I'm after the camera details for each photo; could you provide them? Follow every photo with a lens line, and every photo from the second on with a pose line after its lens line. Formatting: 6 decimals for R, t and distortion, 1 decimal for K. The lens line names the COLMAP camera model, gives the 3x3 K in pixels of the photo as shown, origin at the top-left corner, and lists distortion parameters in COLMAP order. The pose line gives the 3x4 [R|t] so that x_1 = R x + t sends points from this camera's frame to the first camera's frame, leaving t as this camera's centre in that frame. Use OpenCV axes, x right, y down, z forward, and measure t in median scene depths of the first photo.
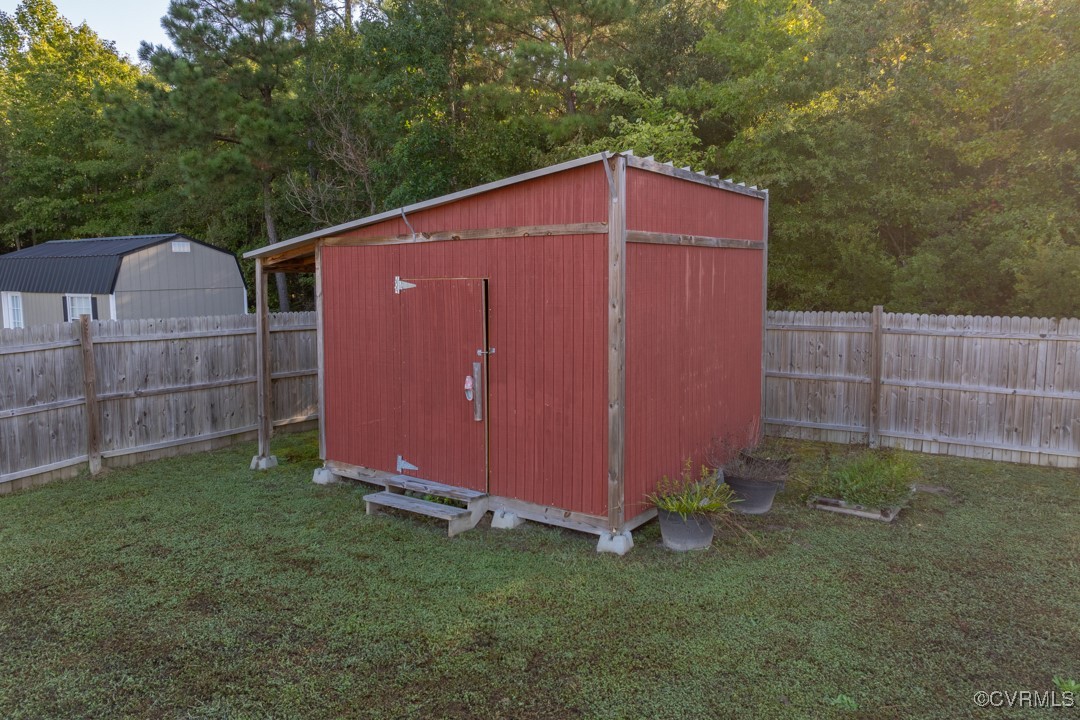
lens RADIAL K [[763.6, 0, 540.3], [0, 763.6, 358.8], [0, 0, 1]] dist [-0.046806, 0.014760]
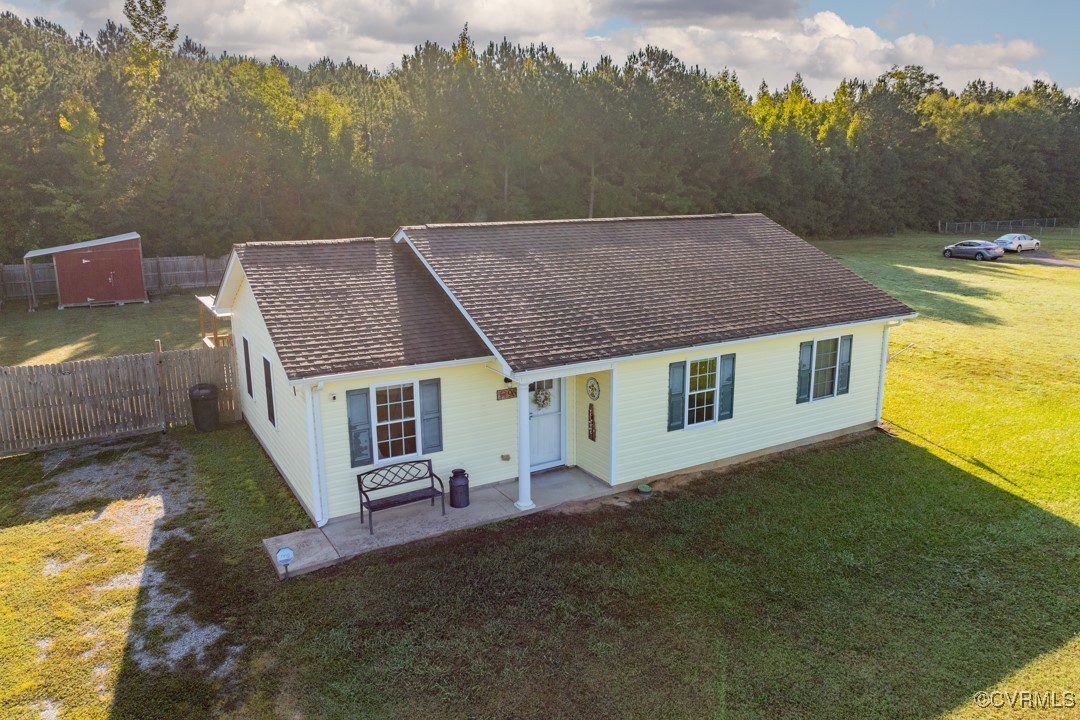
lens RADIAL K [[763.6, 0, 541.4], [0, 763.6, 354.0], [0, 0, 1]] dist [-0.046806, 0.014760]
pose [[0.425186, -0.194651, 0.883927, -2.299915], [0.104041, 0.980638, 0.165902, -0.007606], [-0.899106, 0.021426, 0.437206, -2.562059]]
